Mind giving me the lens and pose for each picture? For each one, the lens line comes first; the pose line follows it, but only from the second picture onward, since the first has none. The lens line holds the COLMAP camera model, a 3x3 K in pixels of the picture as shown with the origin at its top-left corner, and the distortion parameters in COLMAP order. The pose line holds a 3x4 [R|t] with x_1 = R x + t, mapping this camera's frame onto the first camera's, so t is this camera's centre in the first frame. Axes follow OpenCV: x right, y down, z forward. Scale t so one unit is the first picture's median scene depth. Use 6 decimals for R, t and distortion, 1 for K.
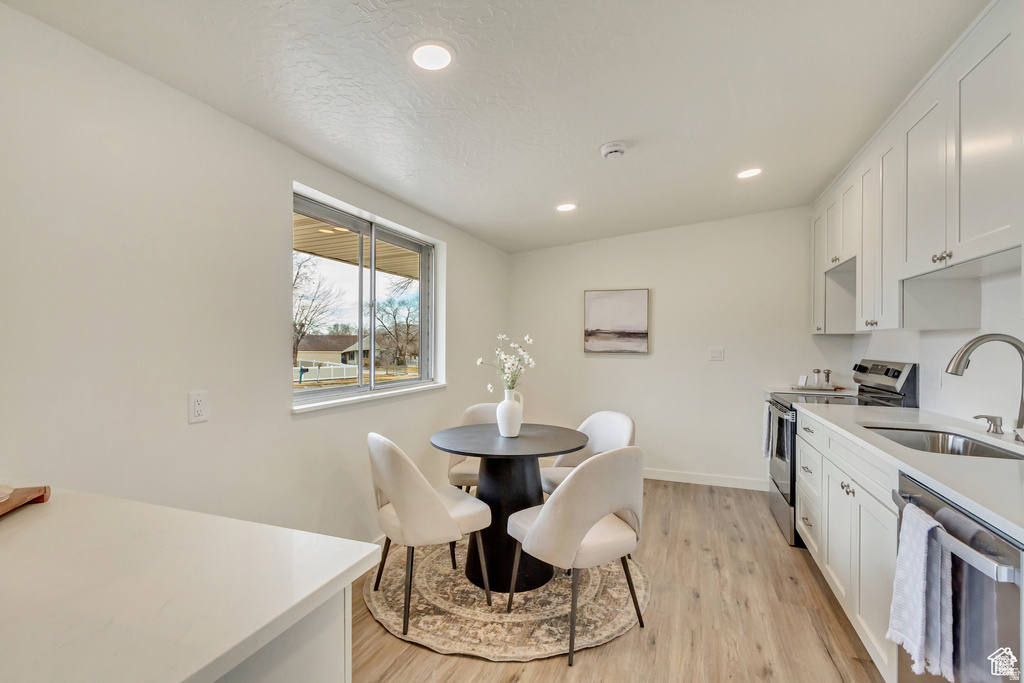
lens RADIAL K [[473.1, 0, 512.7], [0, 473.1, 345.0], [0, 0, 1]] dist [0.009957, -0.002430]
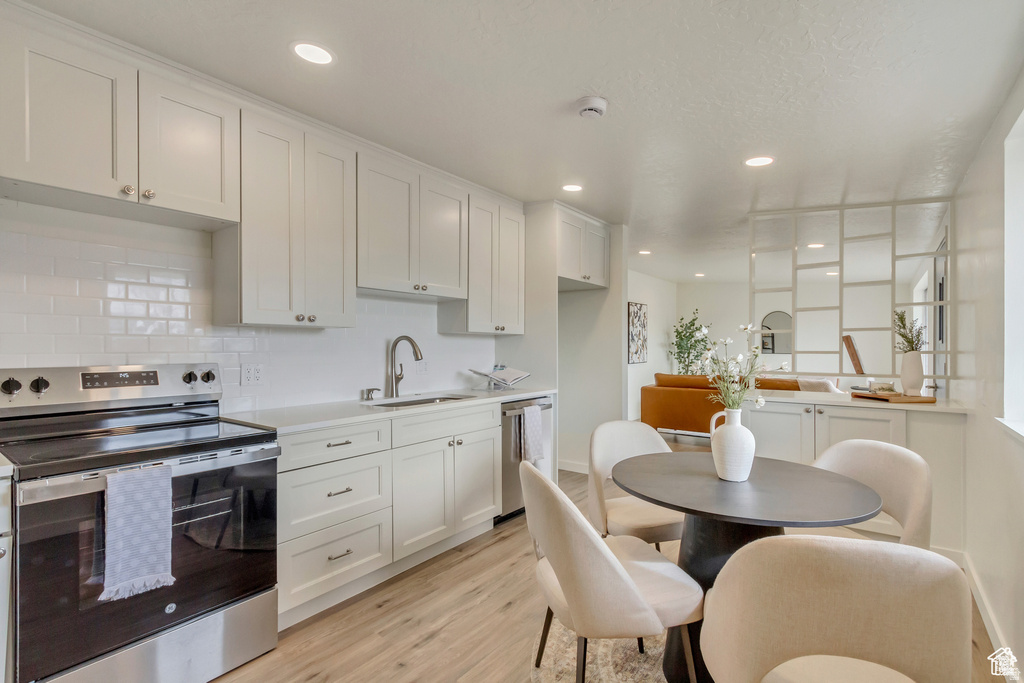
lens RADIAL K [[473.1, 0, 514.6], [0, 473.1, 348.7], [0, 0, 1]] dist [0.009957, -0.002430]
pose [[-0.956640, -0.007503, 0.291177, 0.079139], [-0.004482, 0.999929, 0.011039, 0.001238], [-0.291239, 0.009255, -0.956605, 1.481586]]
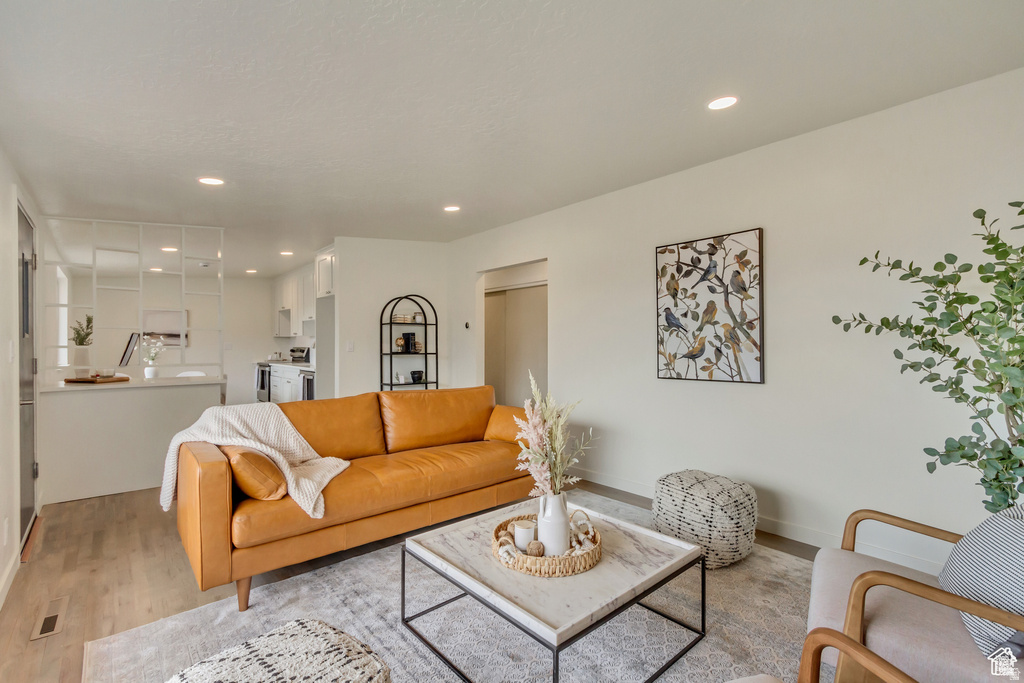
lens RADIAL K [[473.1, 0, 516.4], [0, 473.1, 343.6], [0, 0, 1]] dist [0.009957, -0.002430]
pose [[0.483364, -0.002184, 0.875417, -0.973730], [0.004127, 0.999991, 0.000216, 0.017614], [-0.875410, 0.003509, 0.483368, -1.365758]]
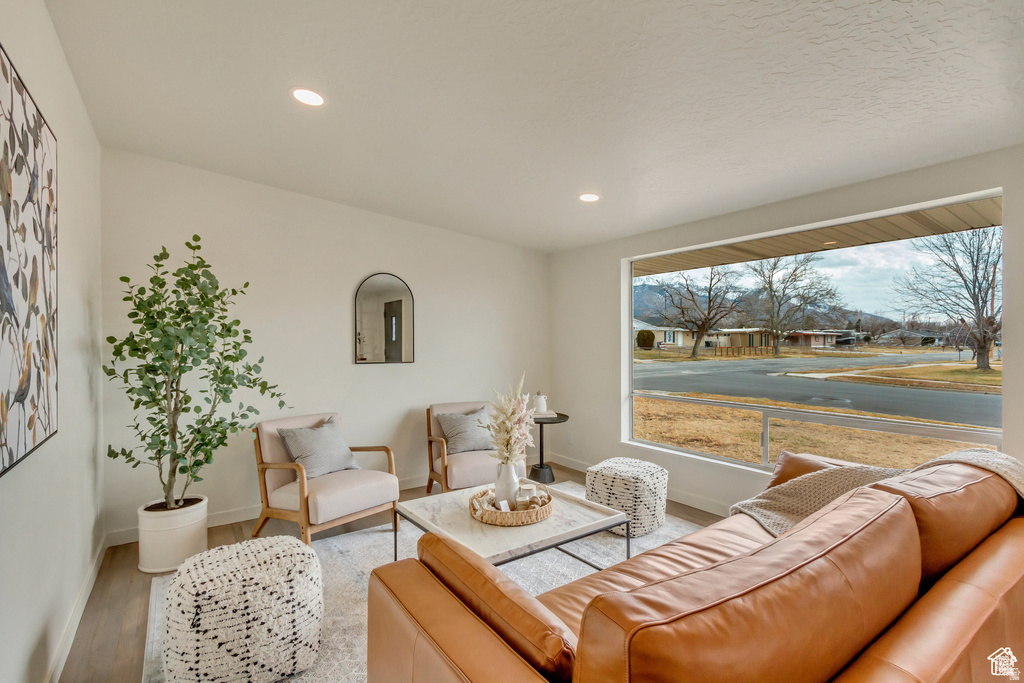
lens RADIAL K [[473.1, 0, 518.8], [0, 473.1, 342.4], [0, 0, 1]] dist [0.009957, -0.002430]
pose [[-0.583658, -0.014146, -0.811877, 0.279133], [-0.011400, 0.999892, -0.009227, 0.002288], [0.811920, 0.003870, -0.583756, -0.602085]]
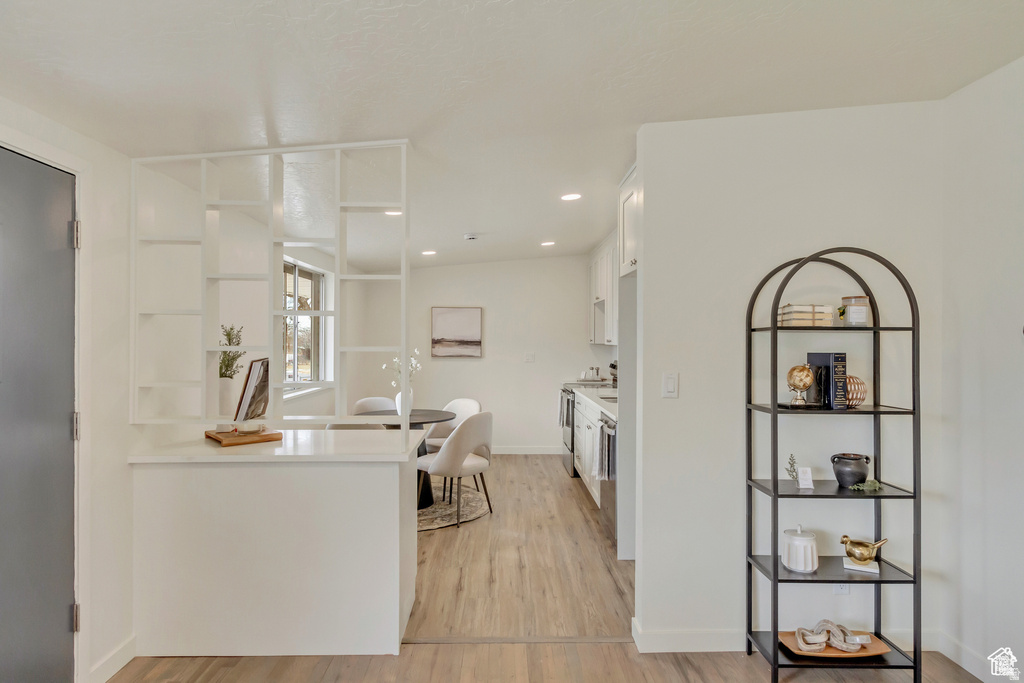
lens RADIAL K [[590.0, 0, 507.3], [0, 590.0, 339.0], [0, 0, 1]] dist [-0.003586, -0.000443]
pose [[0.932820, -0.001239, 0.360340, -0.328486], [0.002078, 0.999996, -0.001941, -0.041331], [-0.360336, 0.002559, 0.932819, -0.763950]]
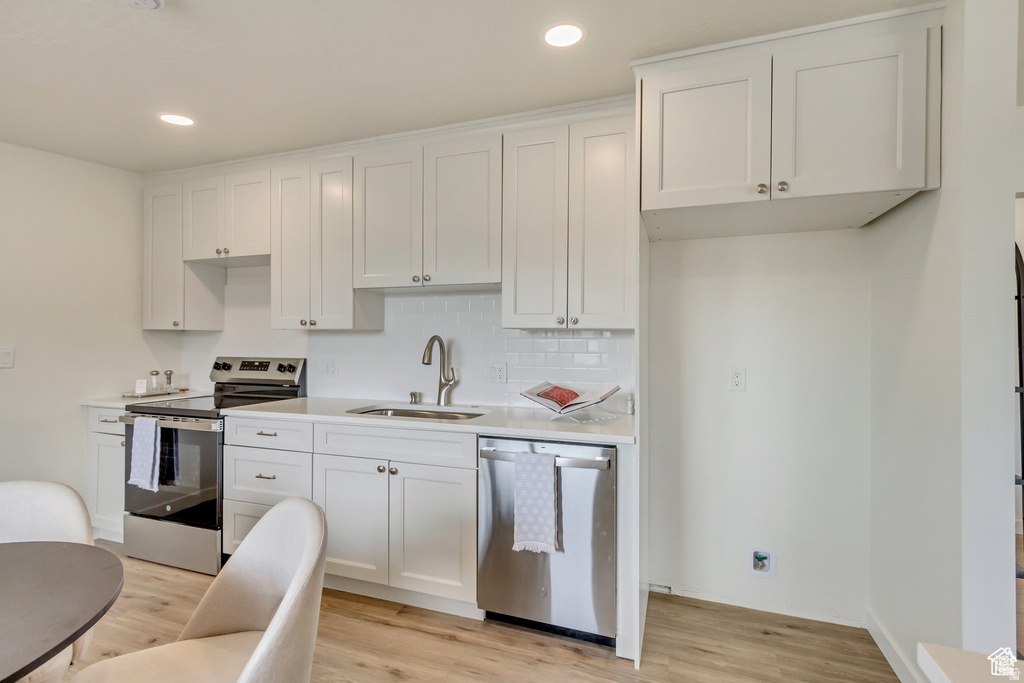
lens RADIAL K [[473.1, 0, 513.8], [0, 473.1, 340.9], [0, 0, 1]] dist [0.009957, -0.002430]
pose [[-0.017165, -0.005946, 0.999835, -0.276150], [0.000187, 0.999982, 0.005950, -0.008992], [-0.999853, 0.000289, -0.017163, 0.460892]]
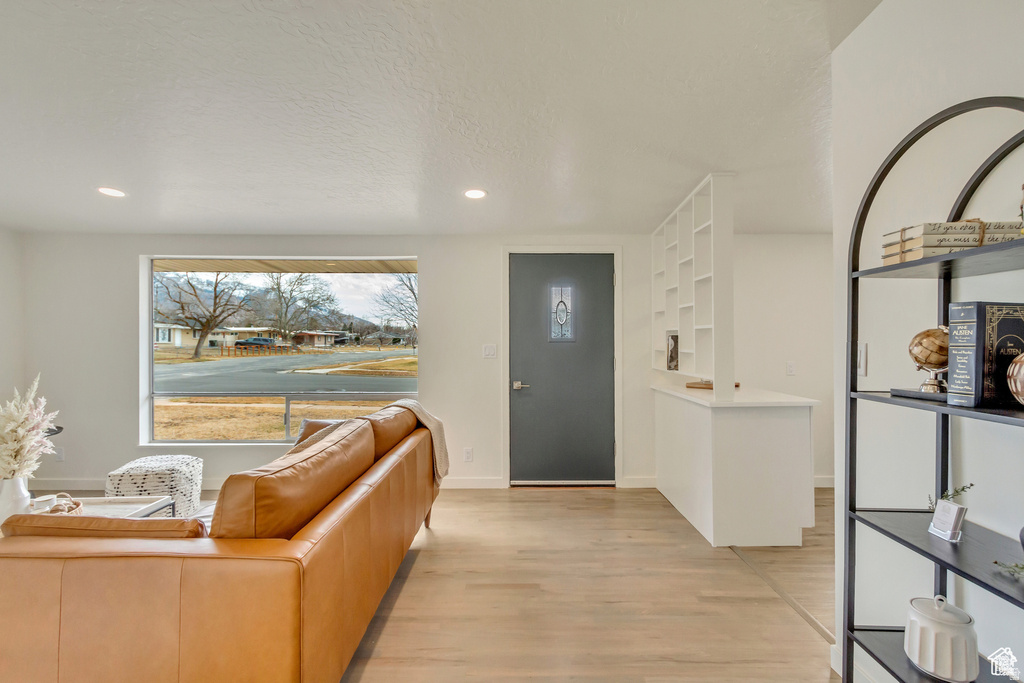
lens RADIAL K [[473.1, 0, 502.3], [0, 473.1, 349.9], [0, 0, 1]] dist [0.009957, -0.002430]
pose [[0.301322, 0.002019, -0.953520, 0.557856], [-0.001425, 0.999998, 0.001667, 0.005283], [0.953521, 0.000857, 0.301324, -0.598277]]
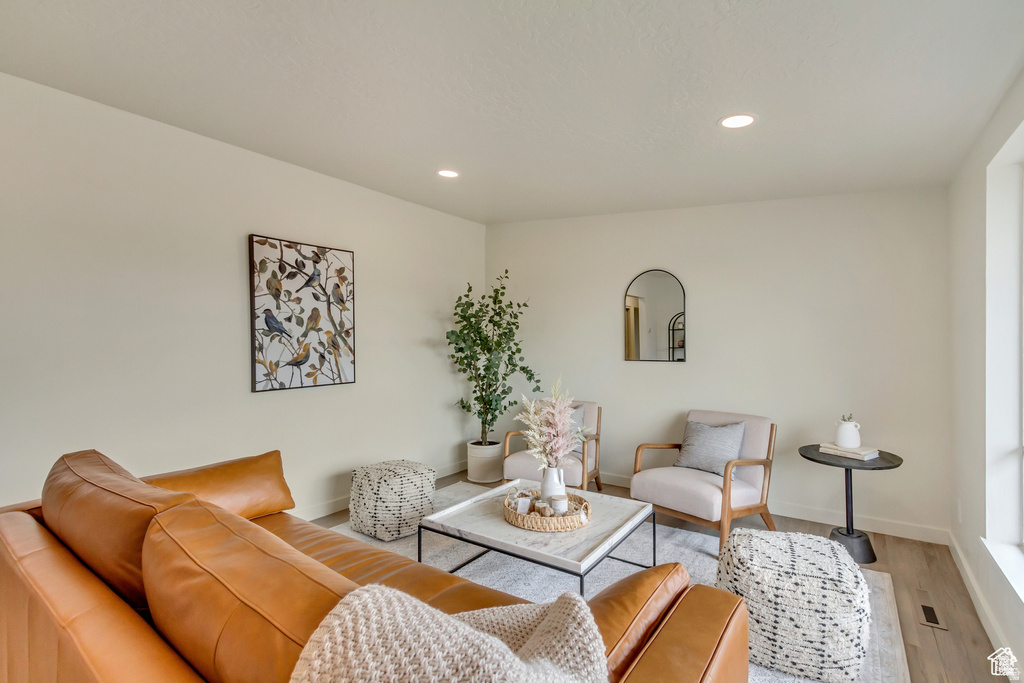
lens RADIAL K [[473.1, 0, 513.1], [0, 473.1, 346.7], [0, 0, 1]] dist [0.009957, -0.002430]
pose [[-0.956182, -0.009830, 0.292606, -0.577063], [-0.005483, 0.999862, 0.015673, -0.007228], [-0.292720, 0.013382, -0.956105, -0.316703]]
